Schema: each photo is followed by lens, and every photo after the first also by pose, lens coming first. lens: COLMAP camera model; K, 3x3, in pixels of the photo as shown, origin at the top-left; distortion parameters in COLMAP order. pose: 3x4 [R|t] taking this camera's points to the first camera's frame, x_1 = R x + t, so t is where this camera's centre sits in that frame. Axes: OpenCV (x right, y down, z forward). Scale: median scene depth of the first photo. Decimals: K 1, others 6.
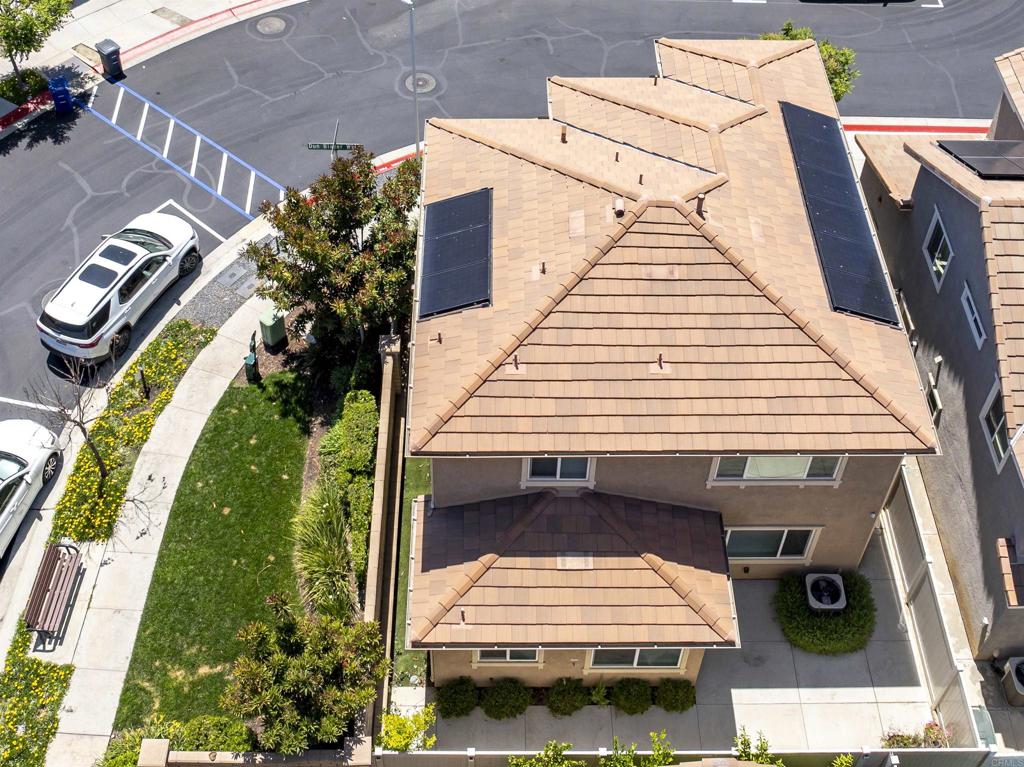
lens RADIAL K [[810.3, 0, 493.3], [0, 810.3, 382.9], [0, 0, 1]] dist [-0.049056, 0.011998]
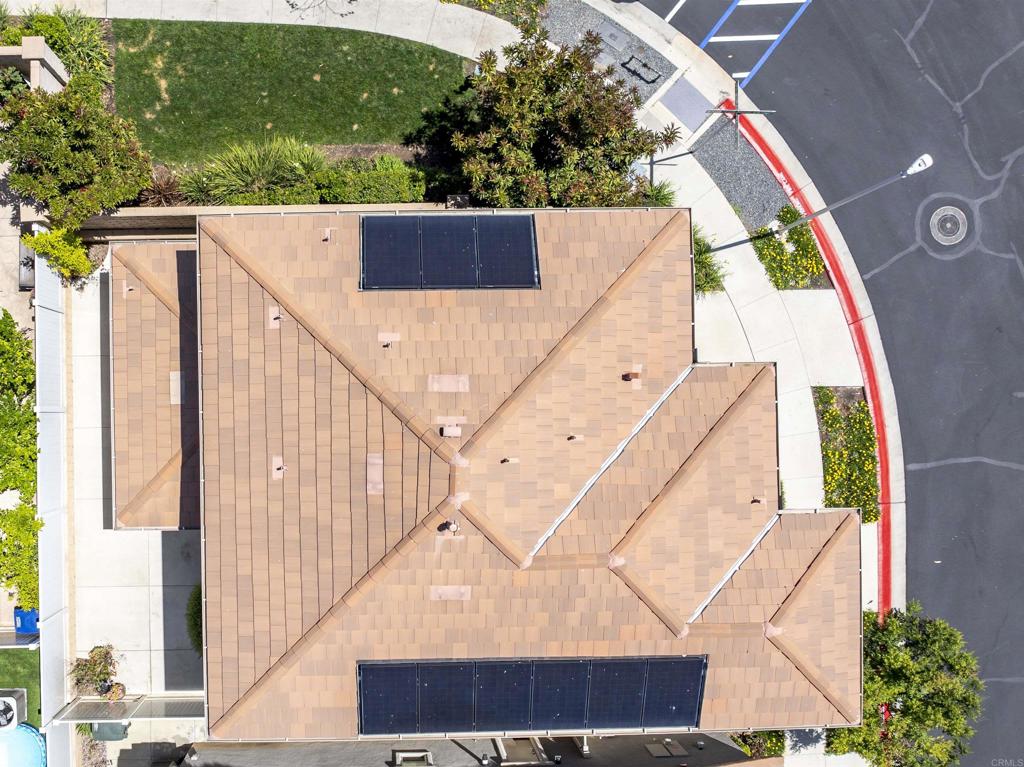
lens RADIAL K [[701.9, 0, 512.0], [0, 701.9, 383.5], [0, 0, 1]] dist [-0.031776, 0.002924]
pose [[0.024968, 0.999628, -0.011003, 0.105639], [-0.869801, 0.027148, 0.492656, -0.578416], [0.492771, -0.002731, 0.870155, 0.357039]]
